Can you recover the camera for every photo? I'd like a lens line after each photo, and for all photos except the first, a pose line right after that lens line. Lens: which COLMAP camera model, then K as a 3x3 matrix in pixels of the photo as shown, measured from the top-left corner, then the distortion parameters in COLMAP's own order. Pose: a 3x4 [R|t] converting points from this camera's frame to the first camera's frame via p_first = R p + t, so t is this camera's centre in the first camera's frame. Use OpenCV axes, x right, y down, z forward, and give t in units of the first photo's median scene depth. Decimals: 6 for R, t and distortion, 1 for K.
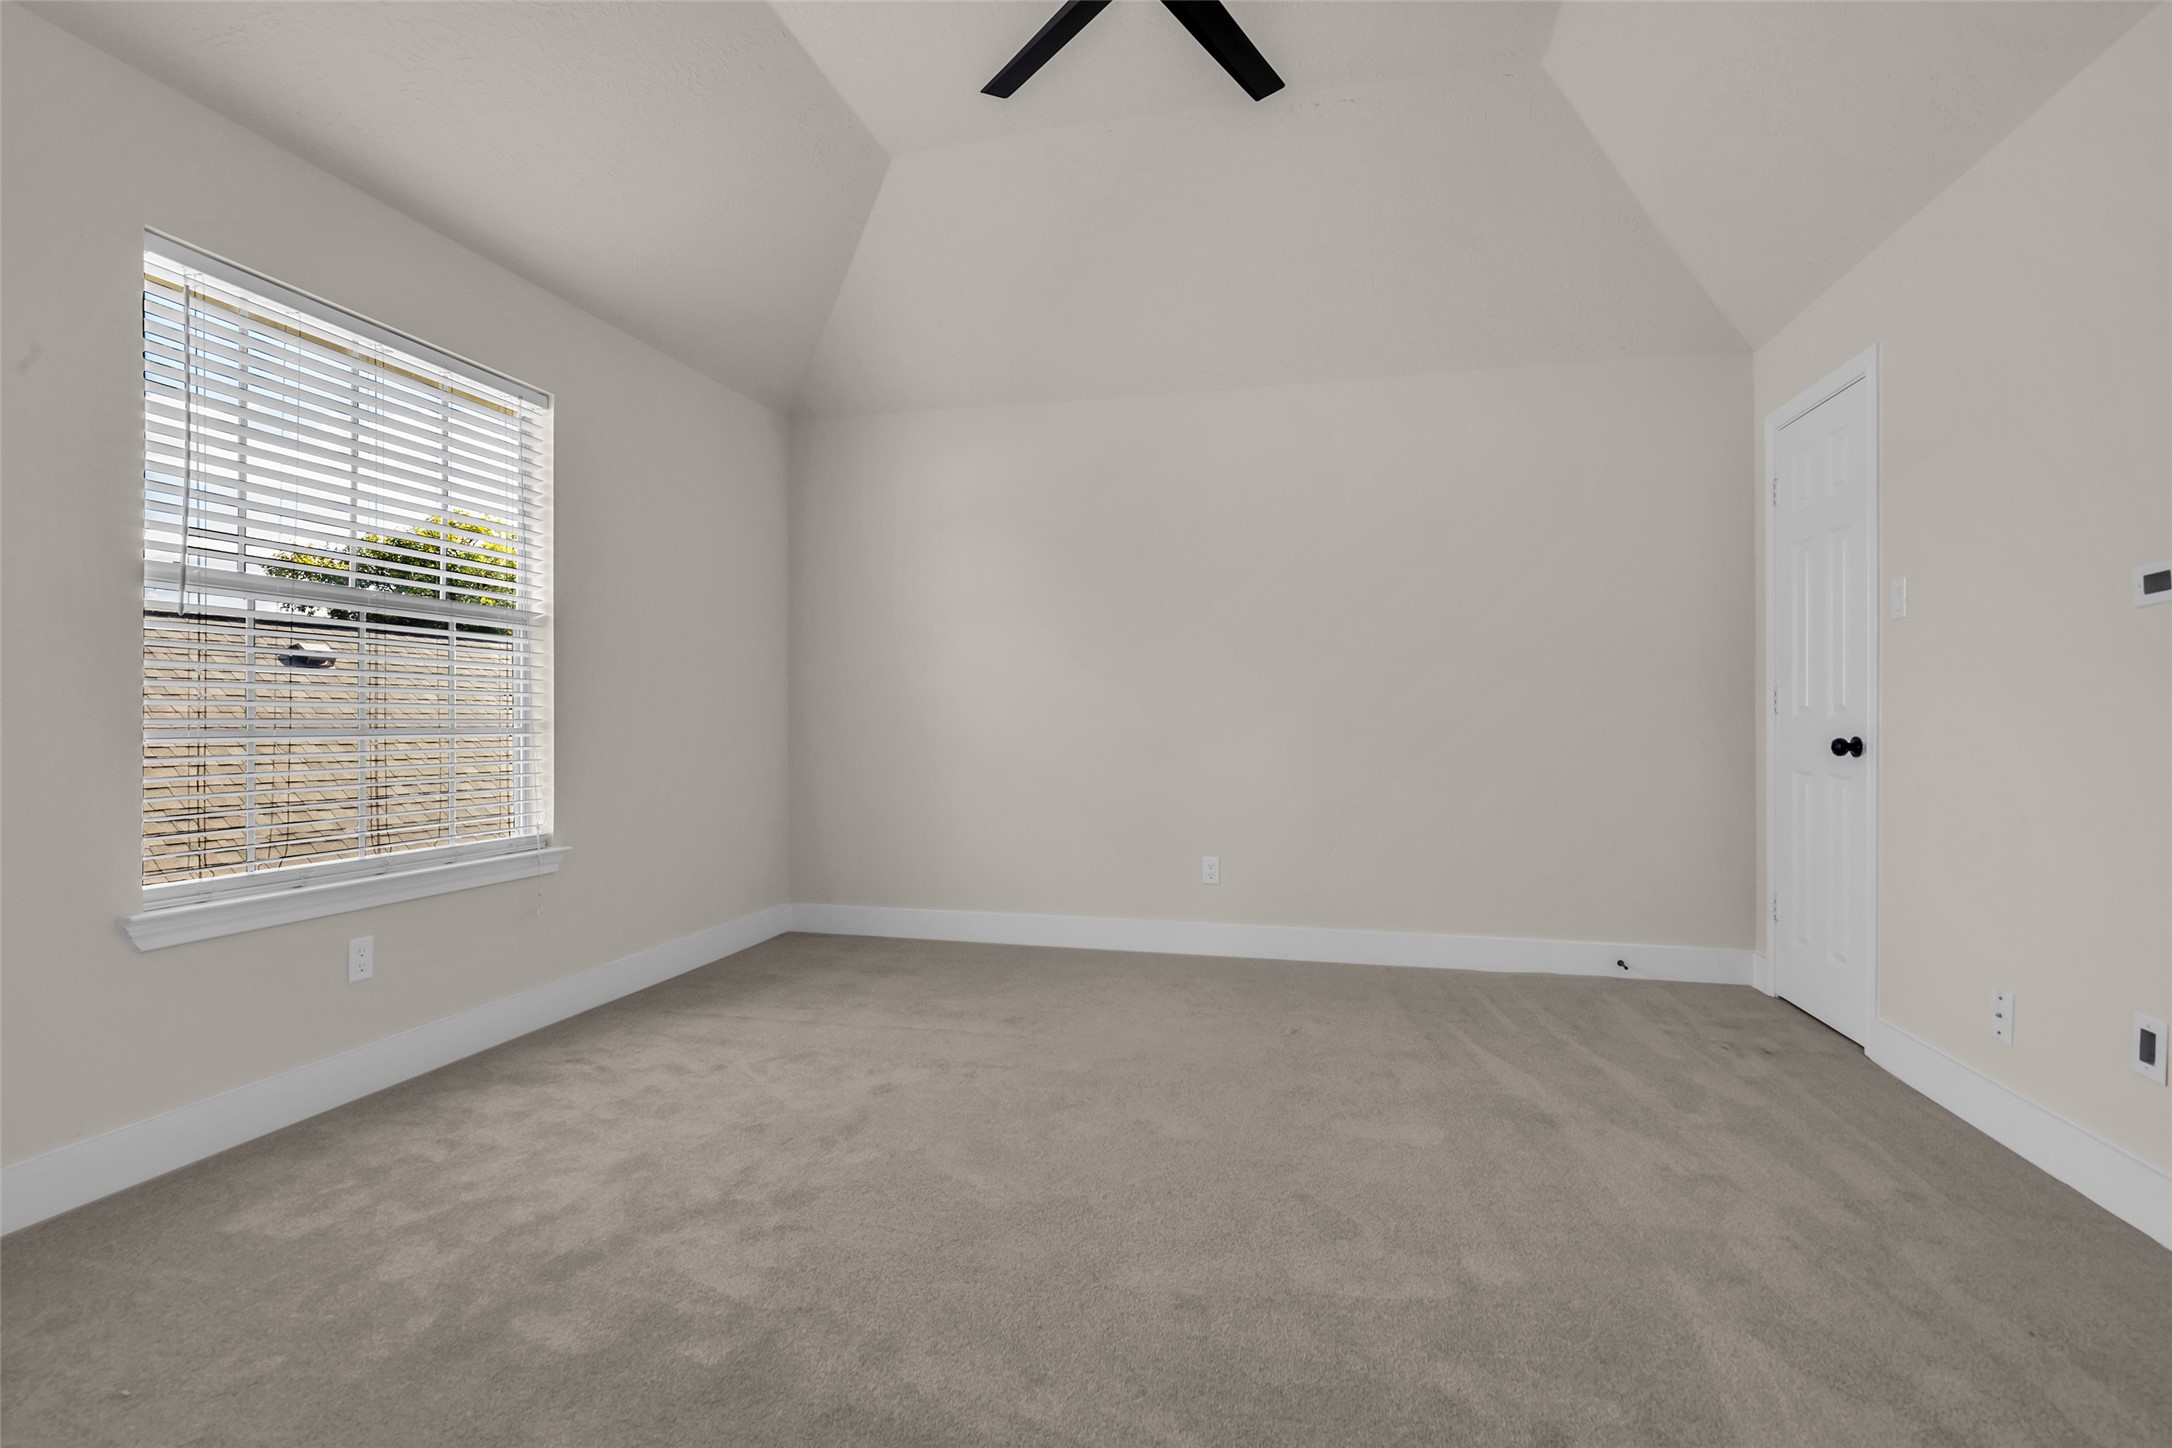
lens RADIAL K [[996.9, 0, 1086.8], [0, 996.9, 727.1], [0, 0, 1]] dist [-0.015754, 0.004944]
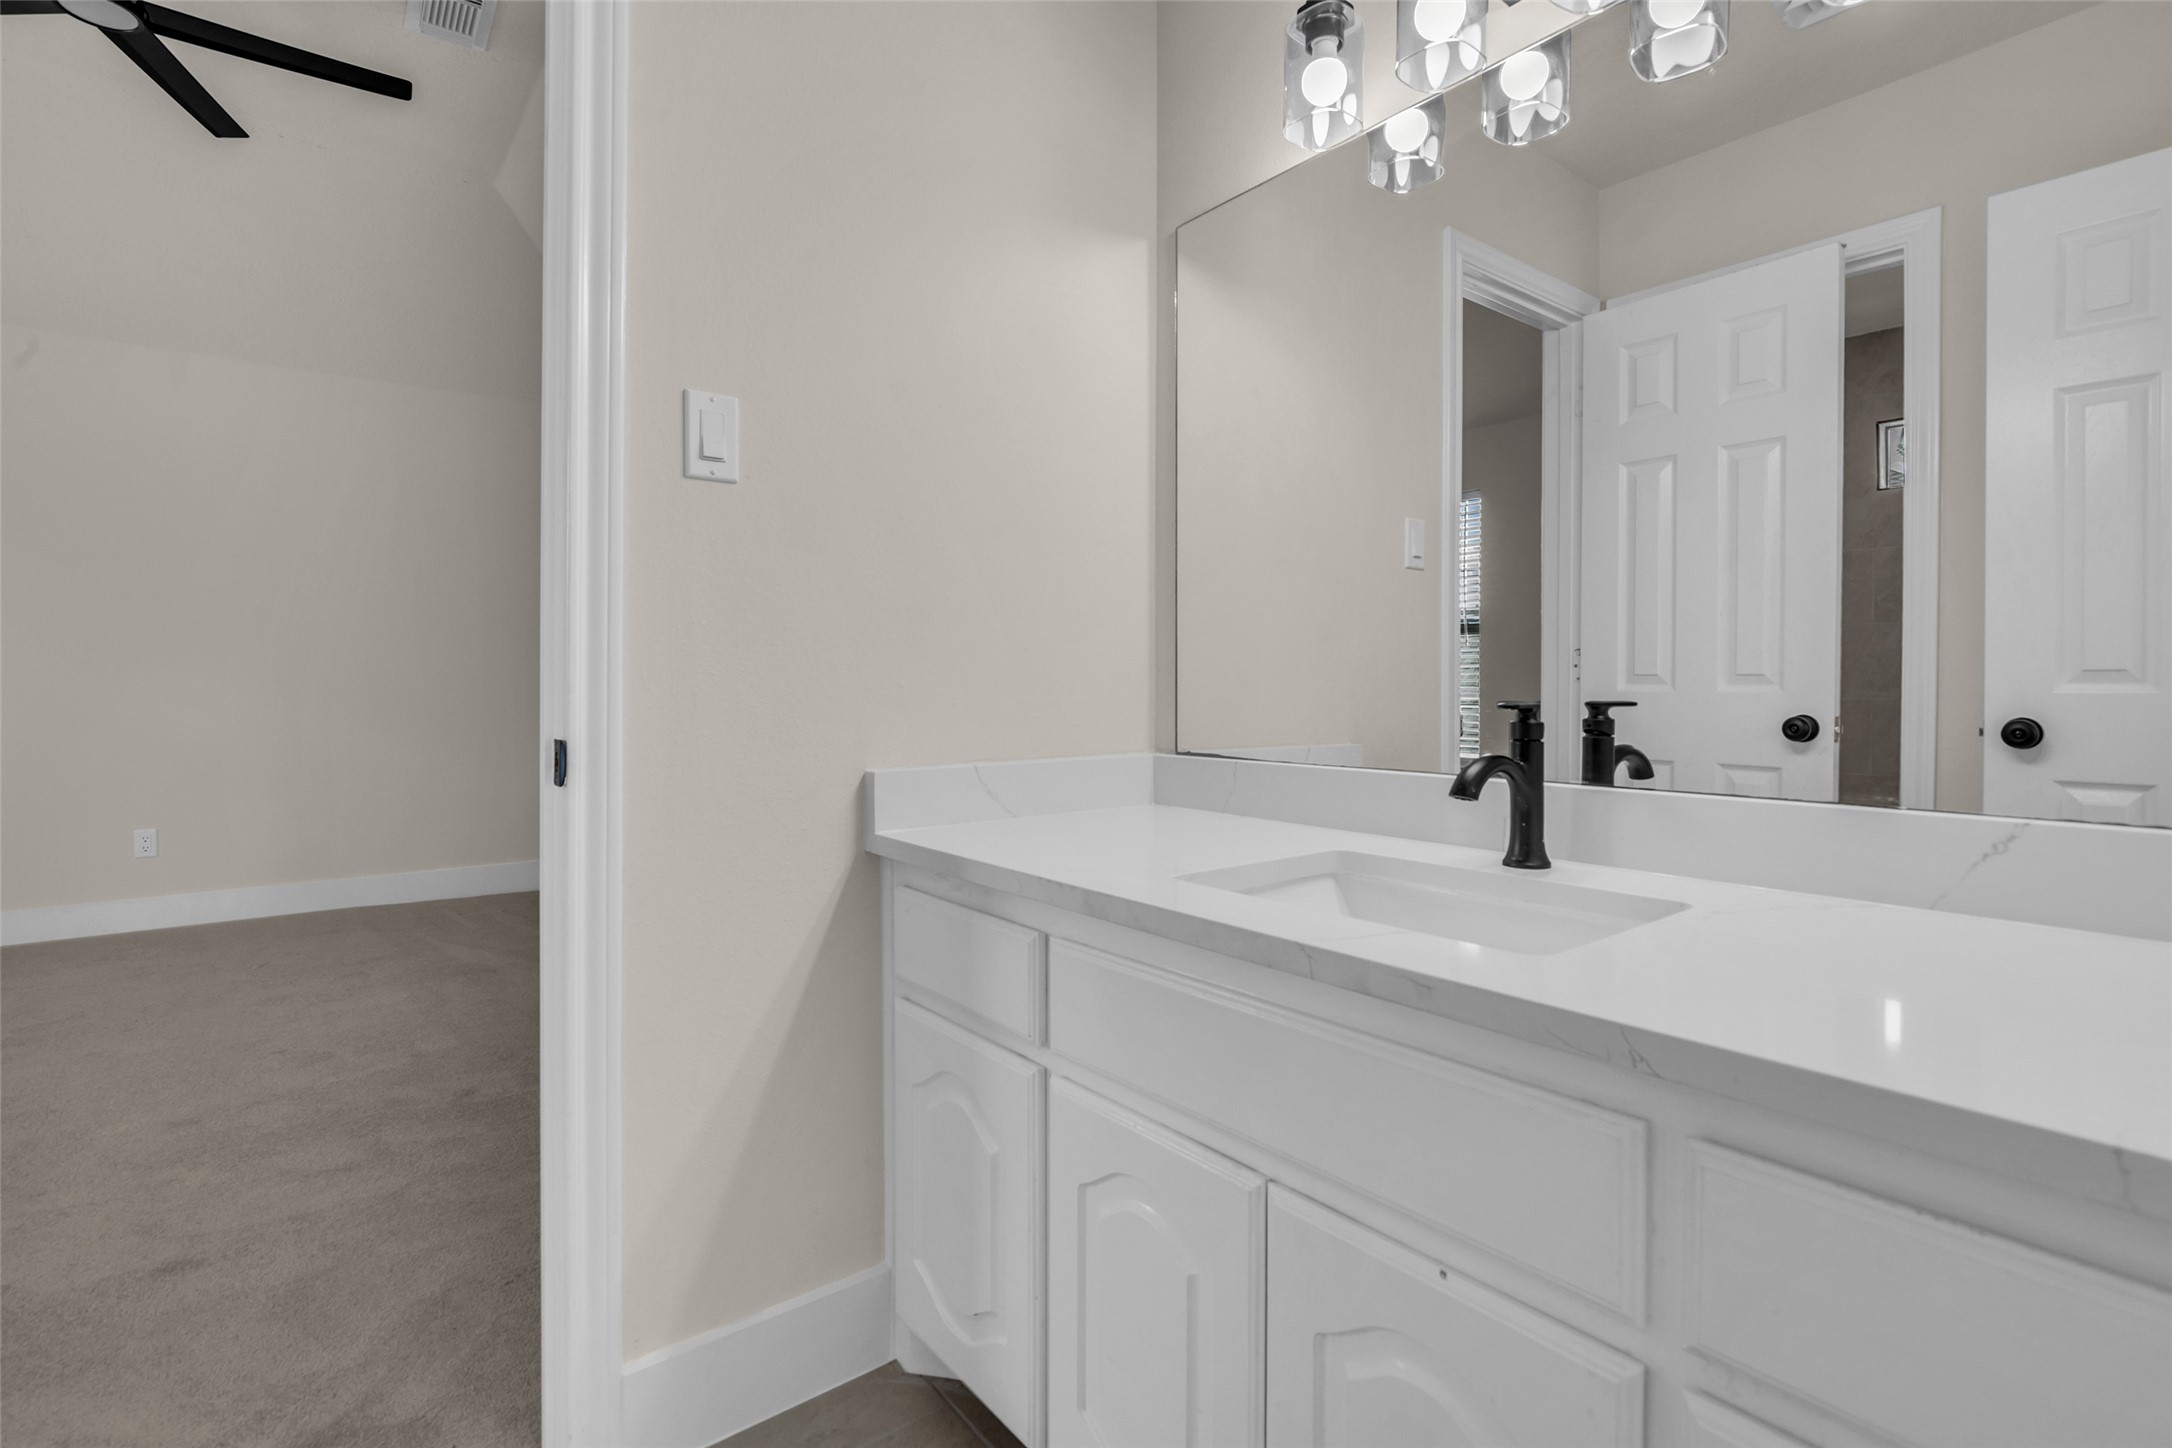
lens RADIAL K [[996.9, 0, 1086.8], [0, 996.9, 727.1], [0, 0, 1]] dist [-0.015754, 0.004944]
pose [[0.603331, -0.011511, 0.797408, -0.152629], [-0.006475, 0.999792, 0.019332, 0.009342], [-0.797465, -0.016826, 0.603131, -0.545099]]
